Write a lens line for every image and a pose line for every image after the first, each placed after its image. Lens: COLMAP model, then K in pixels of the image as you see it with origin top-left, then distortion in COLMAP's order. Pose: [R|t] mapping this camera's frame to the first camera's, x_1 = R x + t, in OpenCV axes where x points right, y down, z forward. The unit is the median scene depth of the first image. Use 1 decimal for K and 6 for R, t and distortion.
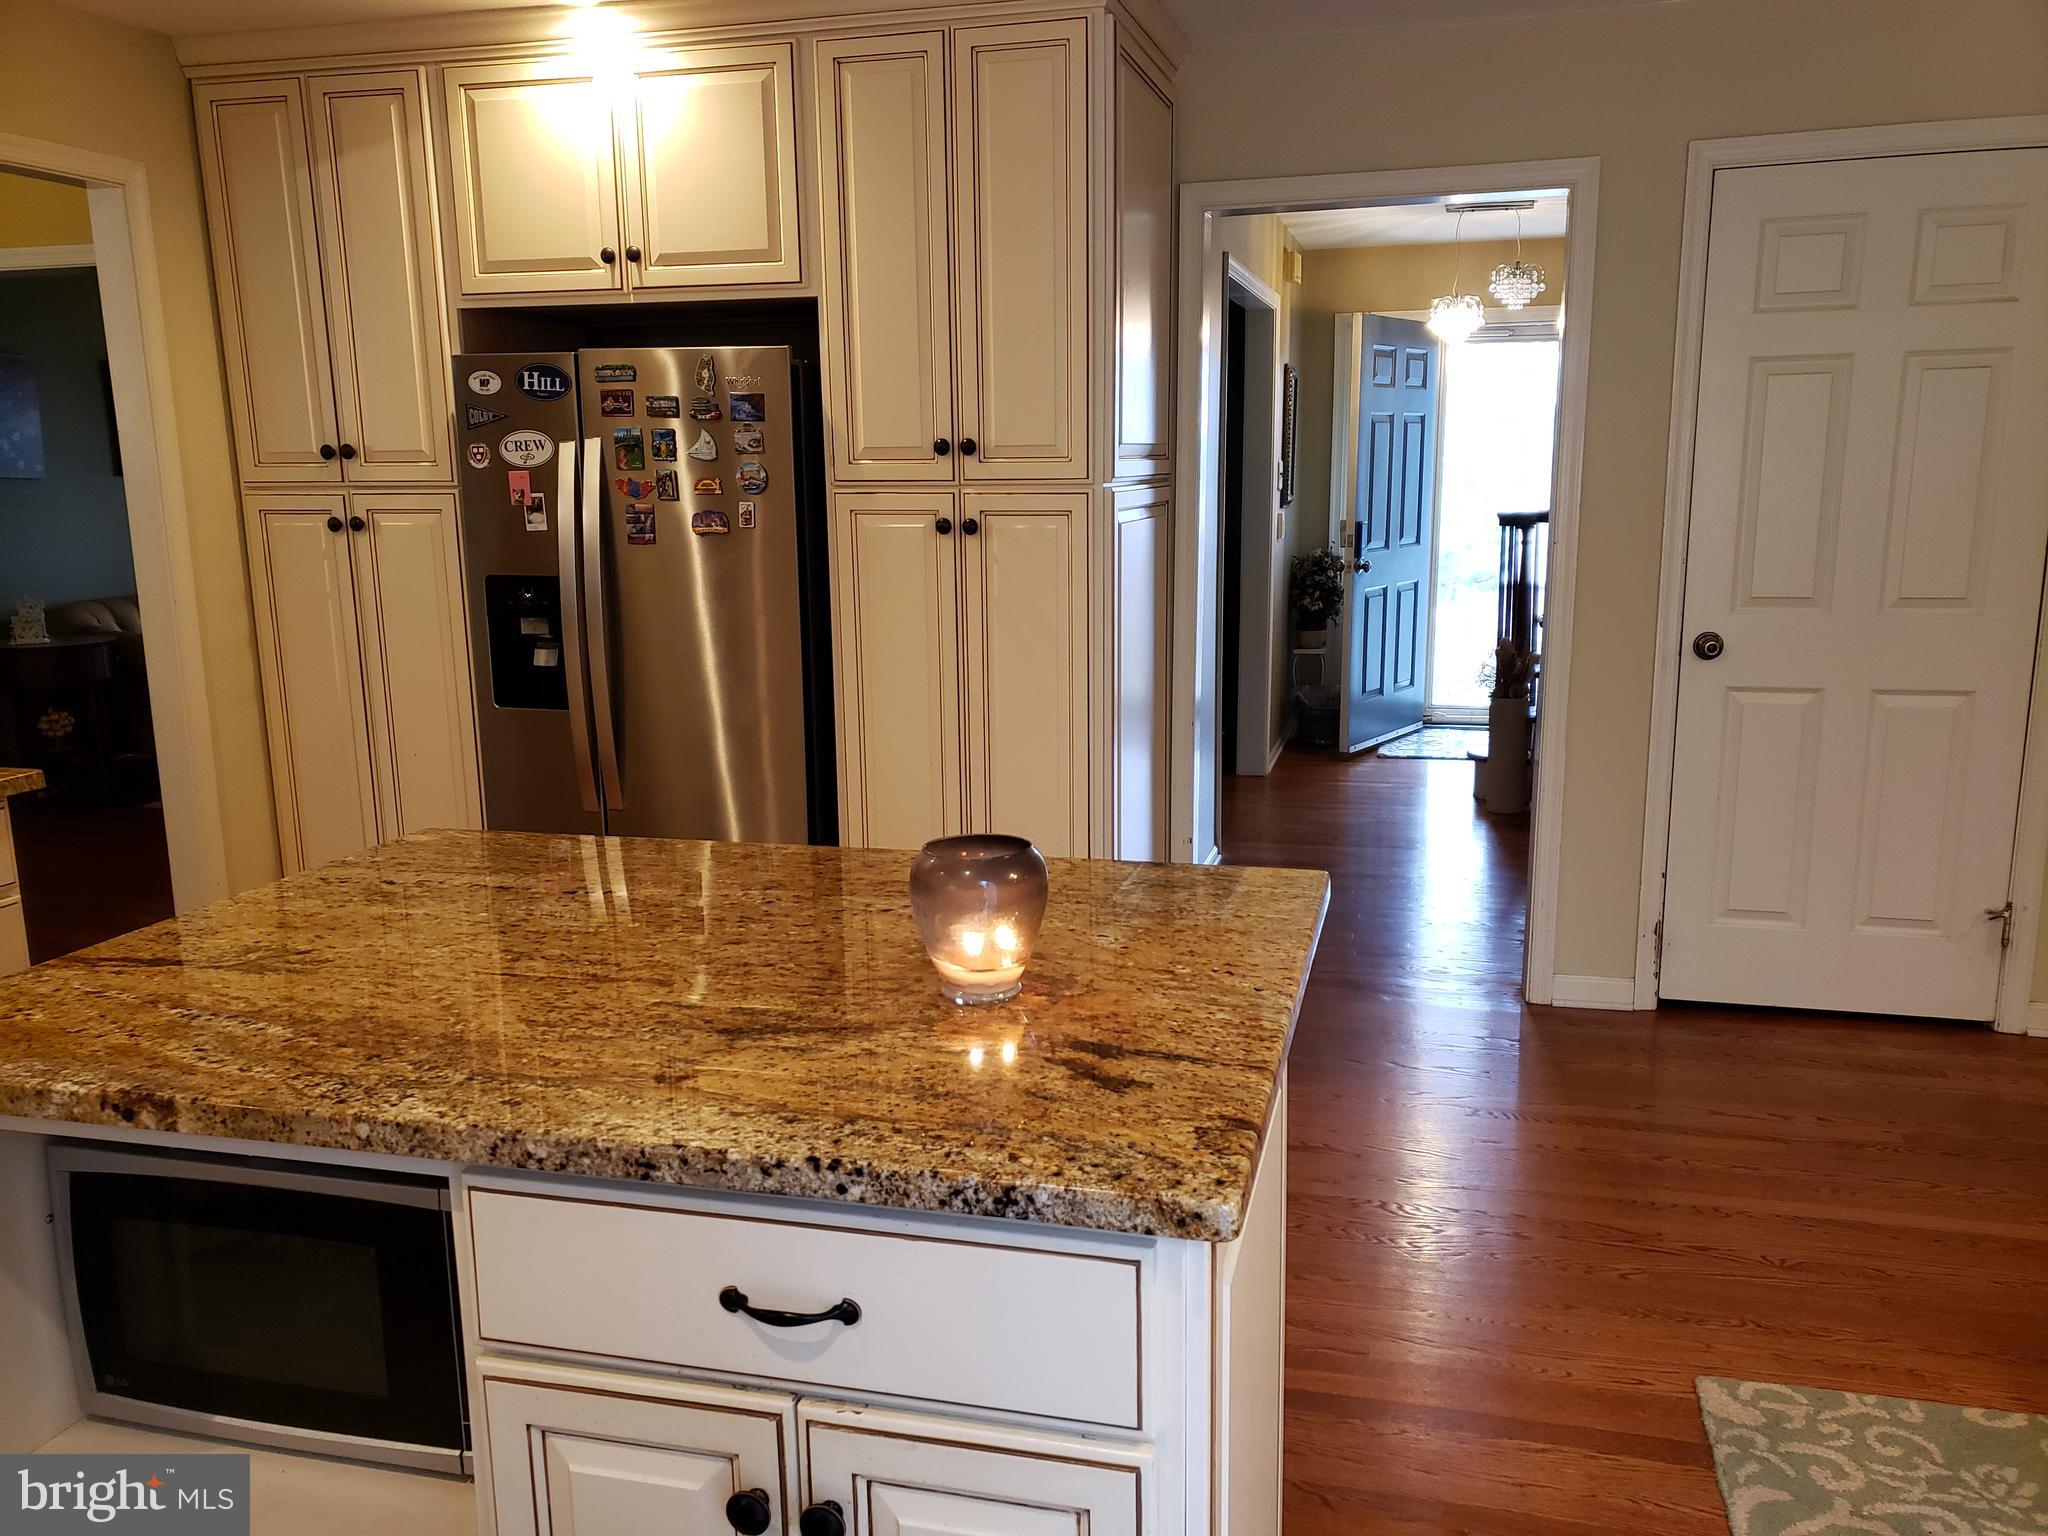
lens RADIAL K [[1576.6, 0, 1012.0], [0, 1576.6, 746.1], [0, 0, 1]] dist [0.053338, -0.047660]
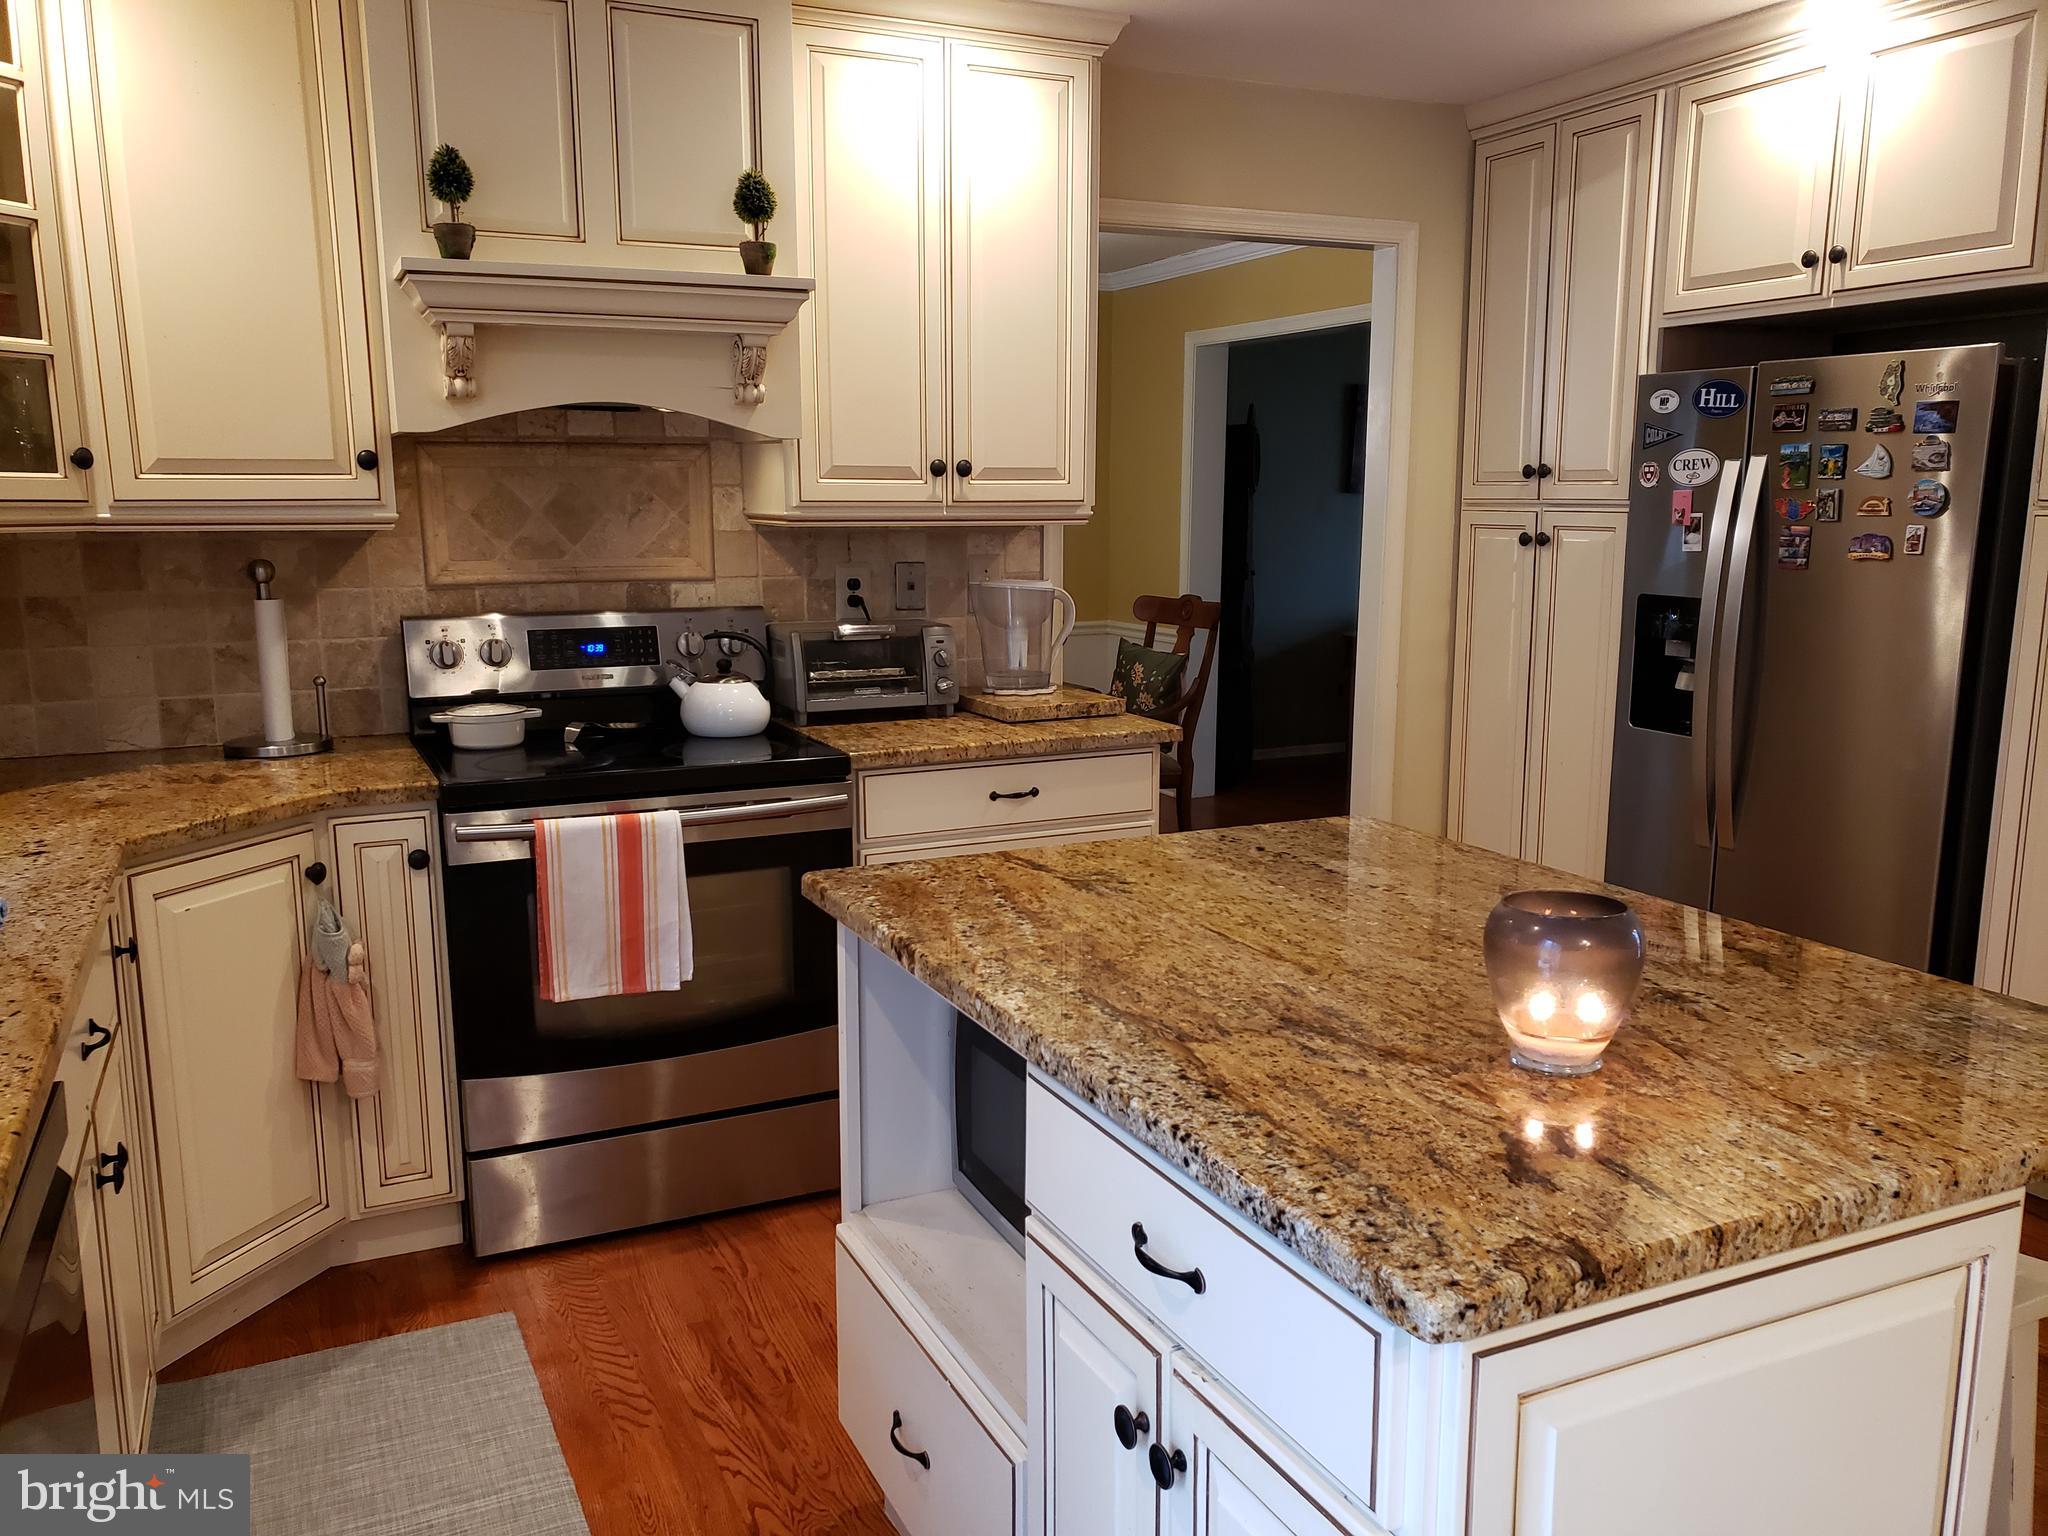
lens RADIAL K [[1576.6, 0, 1017.9], [0, 1576.6, 751.4], [0, 0, 1]] dist [0.053338, -0.047660]
pose [[0.643500, 0.133575, -0.753701, 0.193567], [-0.137967, 0.988770, 0.057441, -0.014090], [0.752910, 0.067023, 0.654702, 0.061277]]
